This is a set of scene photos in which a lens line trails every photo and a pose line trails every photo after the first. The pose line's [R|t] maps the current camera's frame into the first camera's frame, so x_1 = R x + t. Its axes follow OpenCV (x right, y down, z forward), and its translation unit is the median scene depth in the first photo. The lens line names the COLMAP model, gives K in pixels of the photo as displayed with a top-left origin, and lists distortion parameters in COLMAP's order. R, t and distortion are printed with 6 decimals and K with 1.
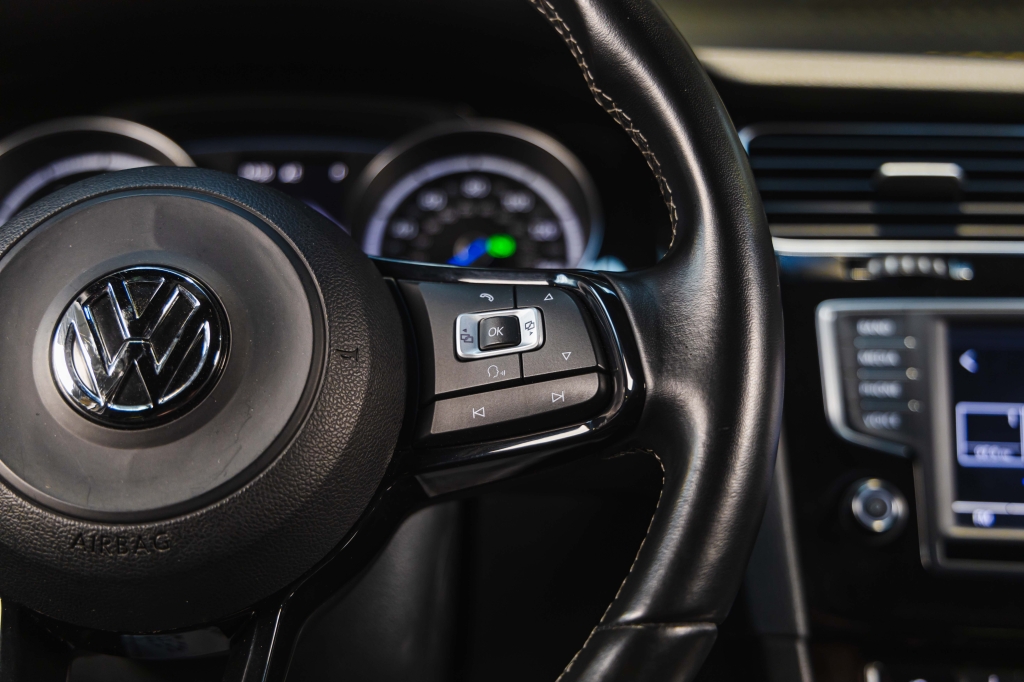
lens RADIAL K [[1434.9, 0, 515.0], [0, 1434.9, 332.4], [0, 0, 1]] dist [0.006580, 0.000000]
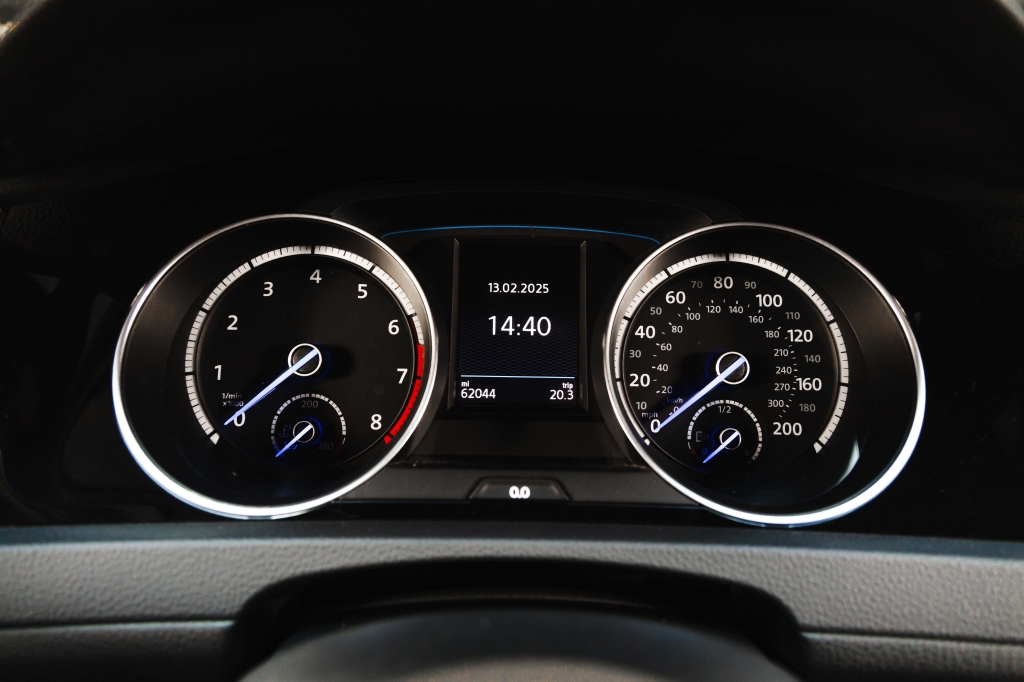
lens RADIAL K [[695.4, 0, 514.6], [0, 695.4, 340.9], [0, 0, 1]] dist [0.007378, -0.004886]
pose [[0.999778, 0.020688, -0.003919, -0.268419], [-0.019148, 0.970725, 0.239428, -0.287640], [0.008757, -0.239300, 0.970906, 0.974503]]
